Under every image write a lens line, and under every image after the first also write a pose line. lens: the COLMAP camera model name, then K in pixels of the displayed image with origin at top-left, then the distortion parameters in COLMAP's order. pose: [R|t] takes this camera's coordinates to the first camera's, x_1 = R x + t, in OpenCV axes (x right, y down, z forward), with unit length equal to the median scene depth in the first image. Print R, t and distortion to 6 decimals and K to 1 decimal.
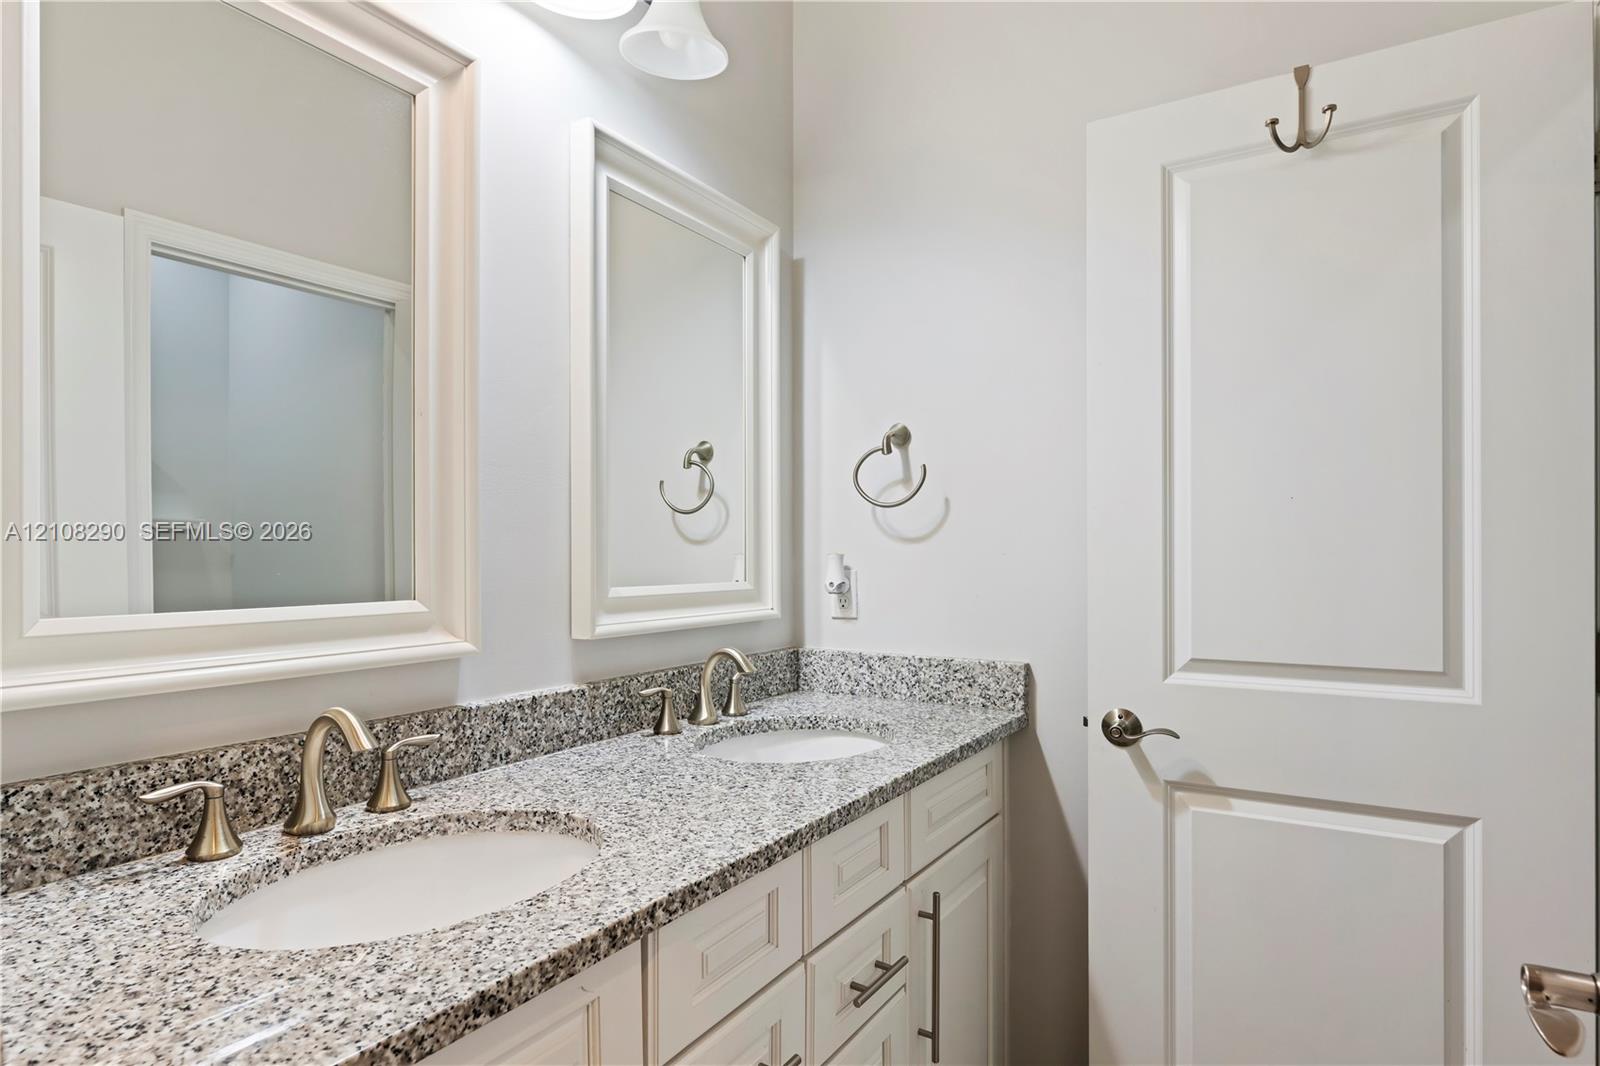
lens RADIAL K [[877.0, 0, 788.0], [0, 877.0, 553.7], [0, 0, 1]] dist [-0.007205, 0.000488]
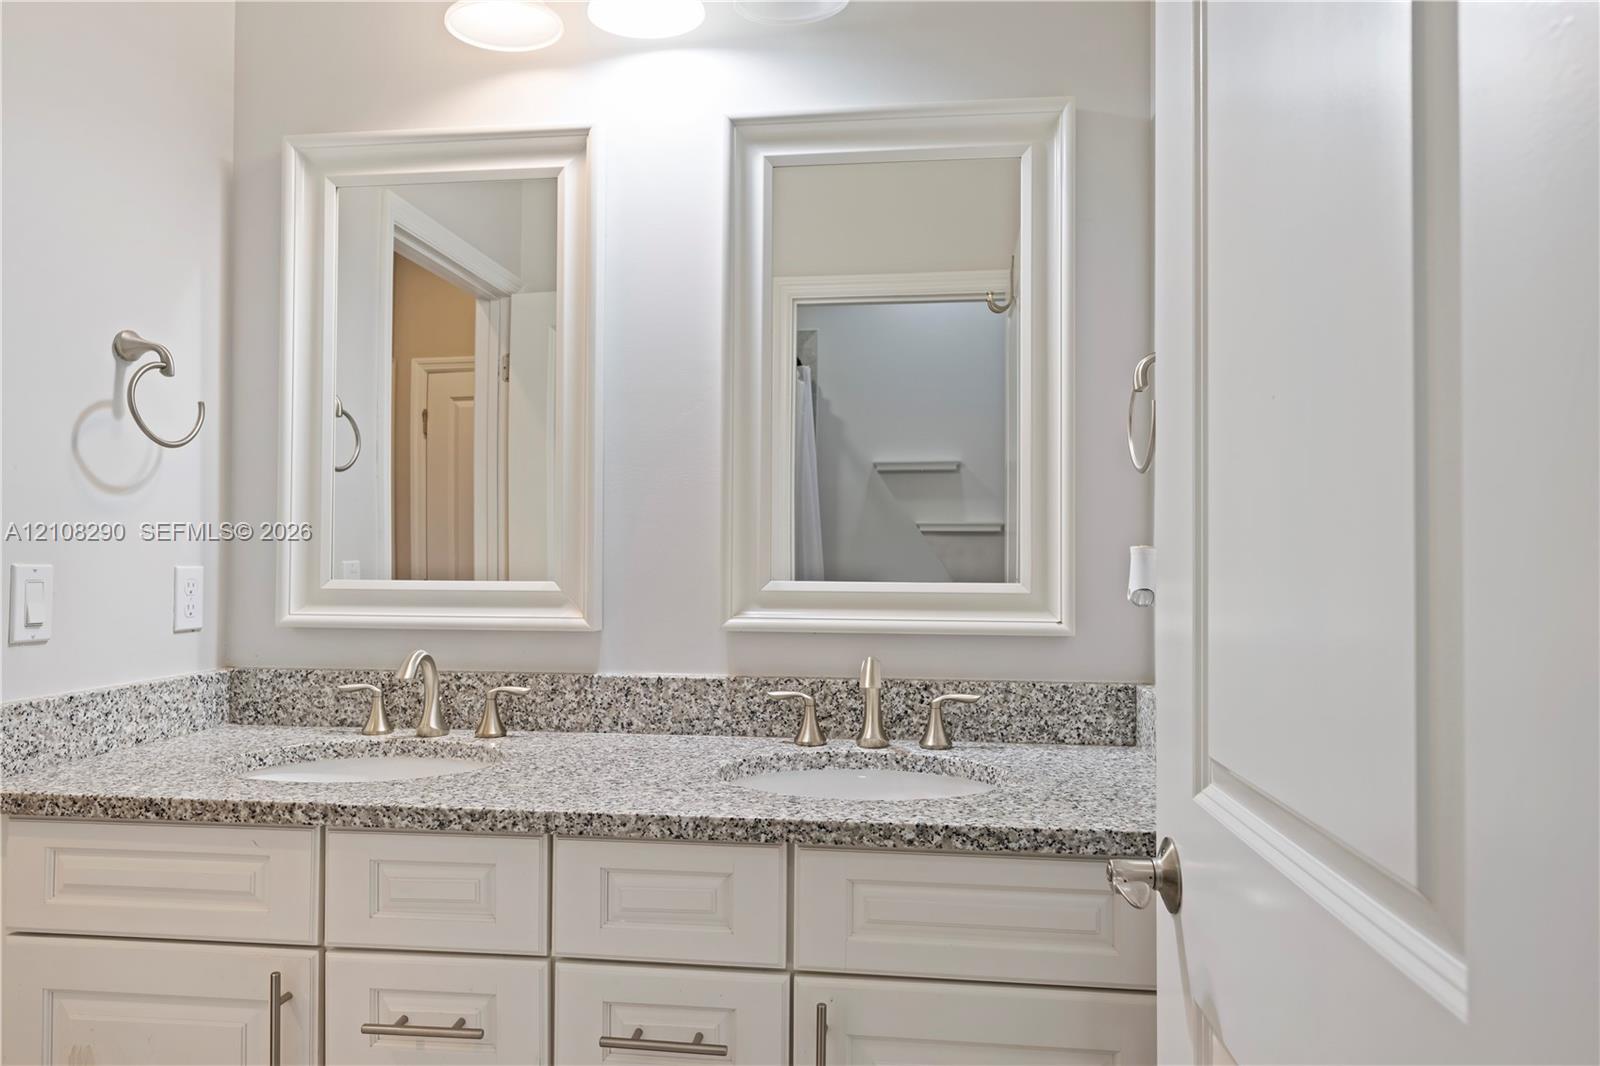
lens RADIAL K [[1056.5, 0, 799.5], [0, 1056.5, 538.5], [0, 0, 1]] dist [-0.008153, 0.001173]
pose [[0.424048, -0.013701, -0.905536, 1.049077], [-0.007507, 0.999798, -0.018642, 0.017061], [0.905608, 0.014703, 0.423860, 0.660204]]
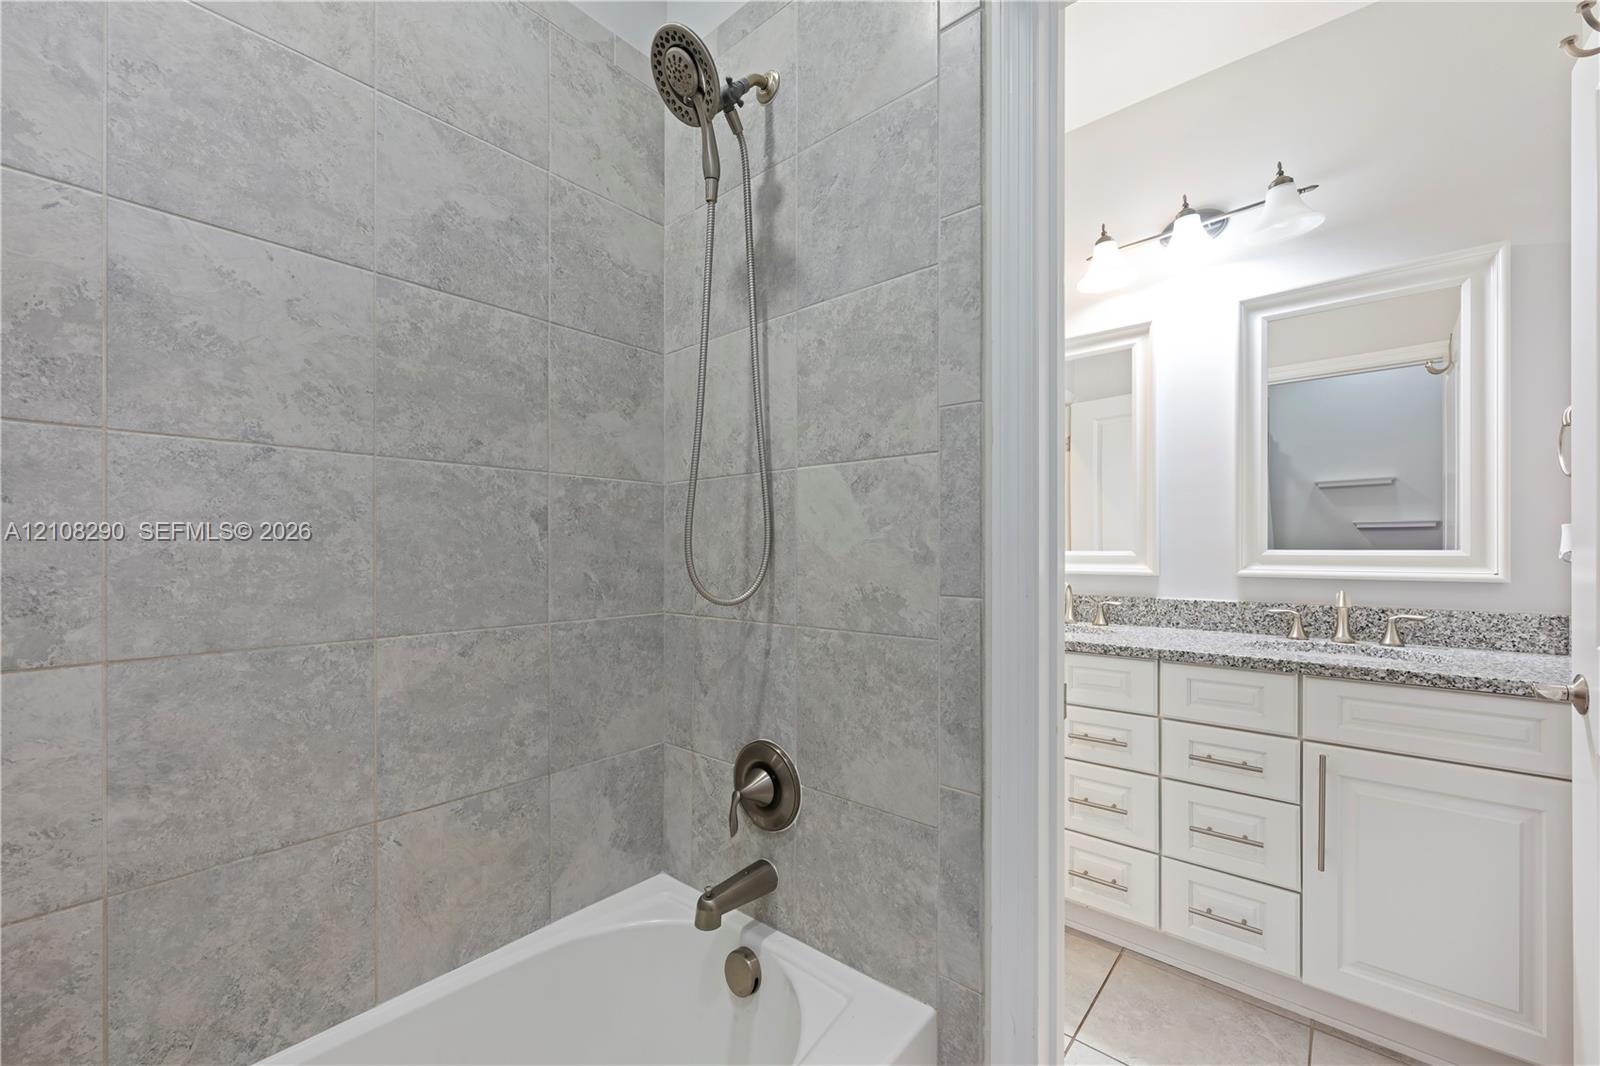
lens RADIAL K [[638.5, 0, 790.8], [0, 638.5, 549.9], [0, 0, 1]] dist [-0.000529, -0.000235]
pose [[-0.159155, -0.005564, -0.987238, 1.478425], [-0.007092, 0.999965, -0.004492, 0.063003], [0.987228, 0.006287, -0.159189, 0.322601]]
